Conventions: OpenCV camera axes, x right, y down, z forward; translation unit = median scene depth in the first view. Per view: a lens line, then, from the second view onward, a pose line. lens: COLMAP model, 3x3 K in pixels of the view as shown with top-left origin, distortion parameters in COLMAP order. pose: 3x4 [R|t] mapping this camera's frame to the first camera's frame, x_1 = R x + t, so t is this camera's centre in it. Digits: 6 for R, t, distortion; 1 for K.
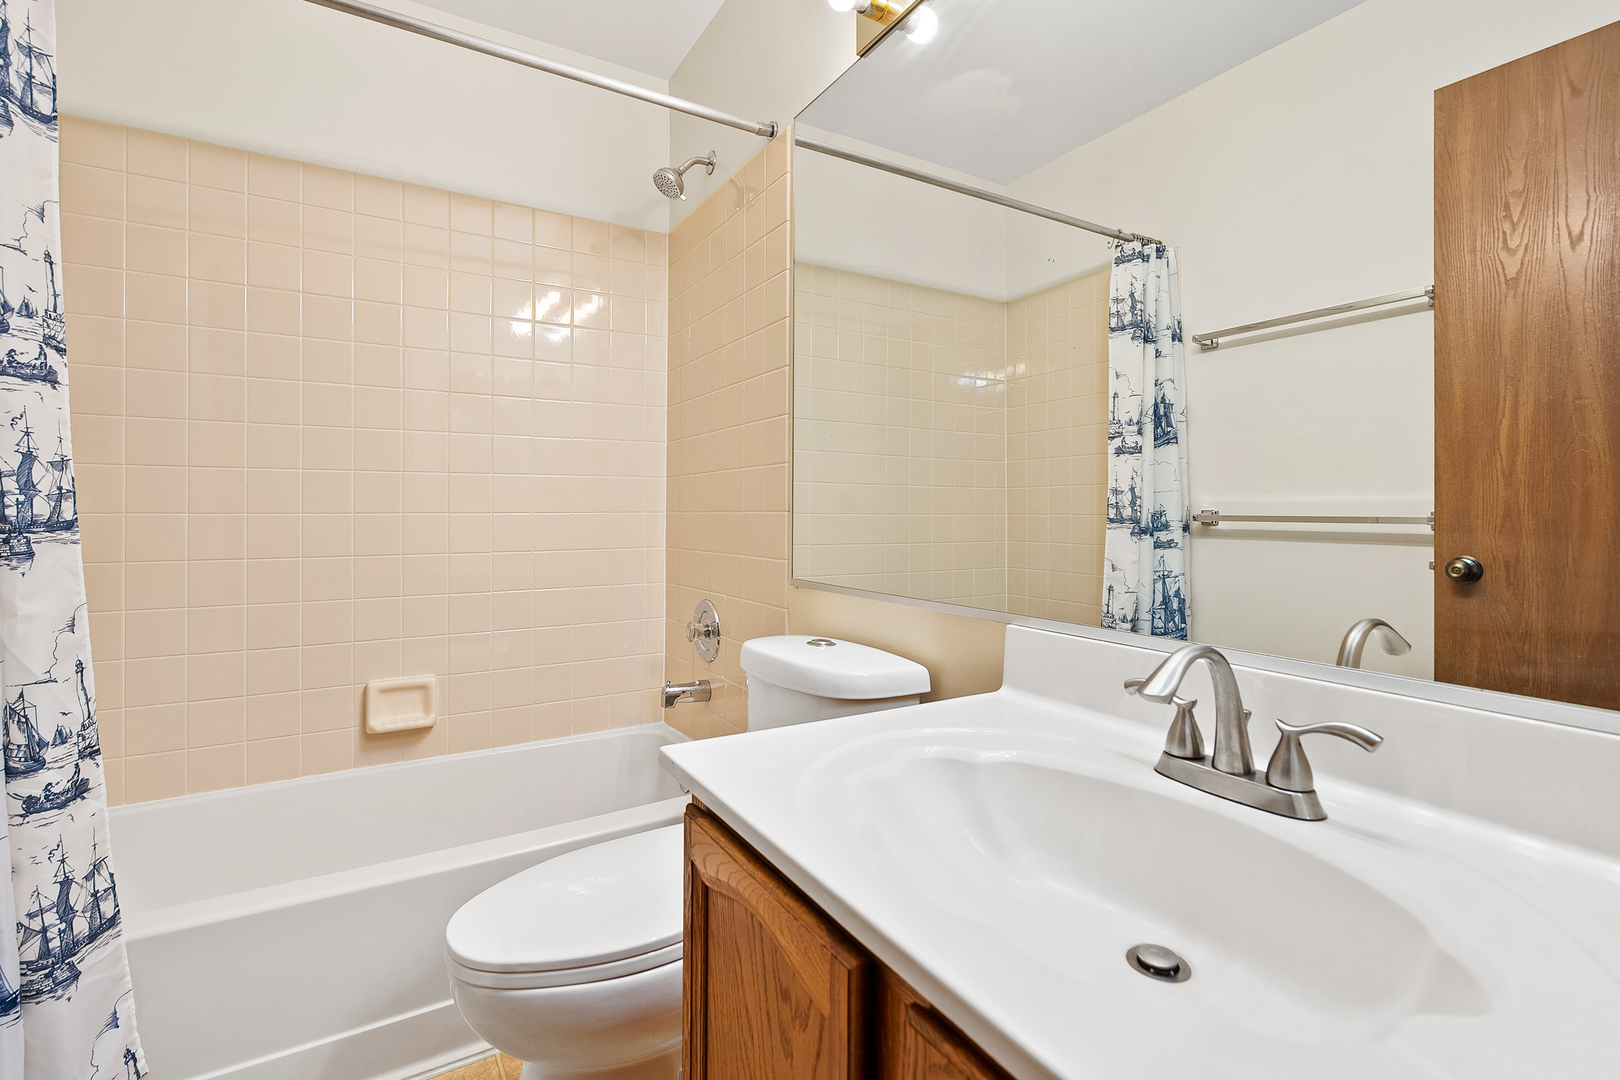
lens RADIAL K [[753.6, 0, 804.1], [0, 753.6, 529.0], [0, 0, 1]] dist [-0.005747, 0.003327]
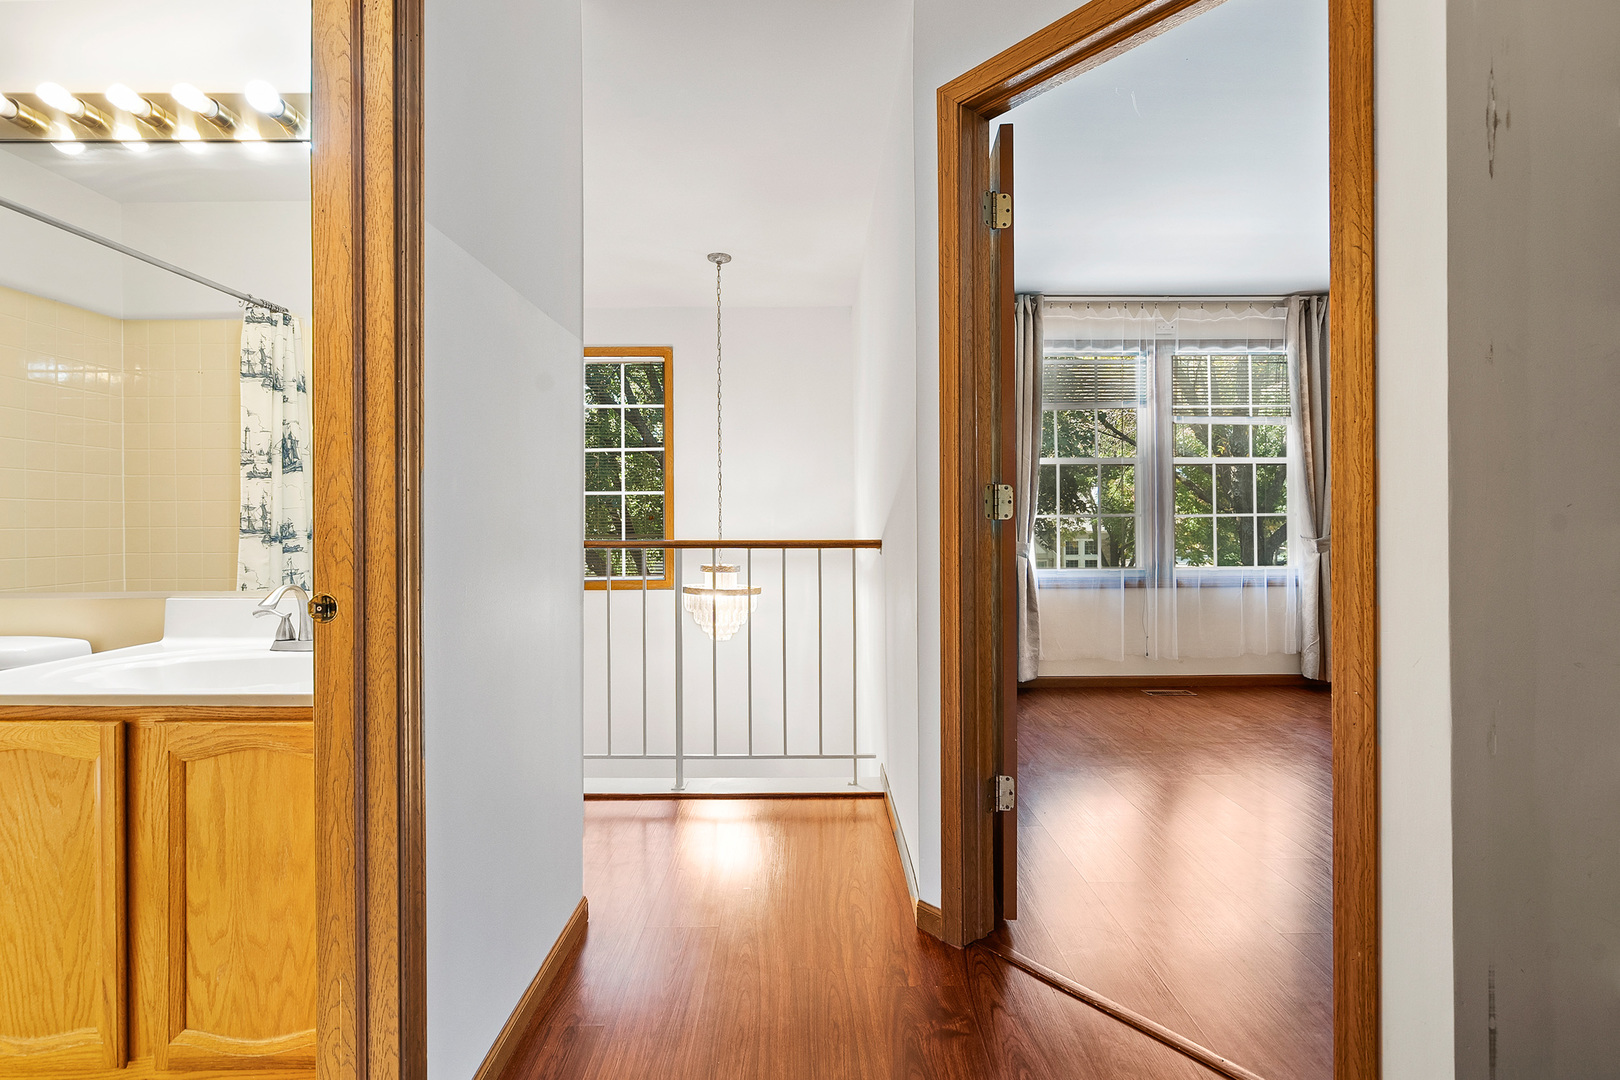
lens RADIAL K [[753.6, 0, 808.5], [0, 753.6, 523.3], [0, 0, 1]] dist [-0.005747, 0.003327]
pose [[0.513053, 0.000308, 0.858357, -0.170827], [0.017752, 0.999782, -0.010970, 0.005753], [-0.858173, 0.020865, 0.512936, -0.416030]]
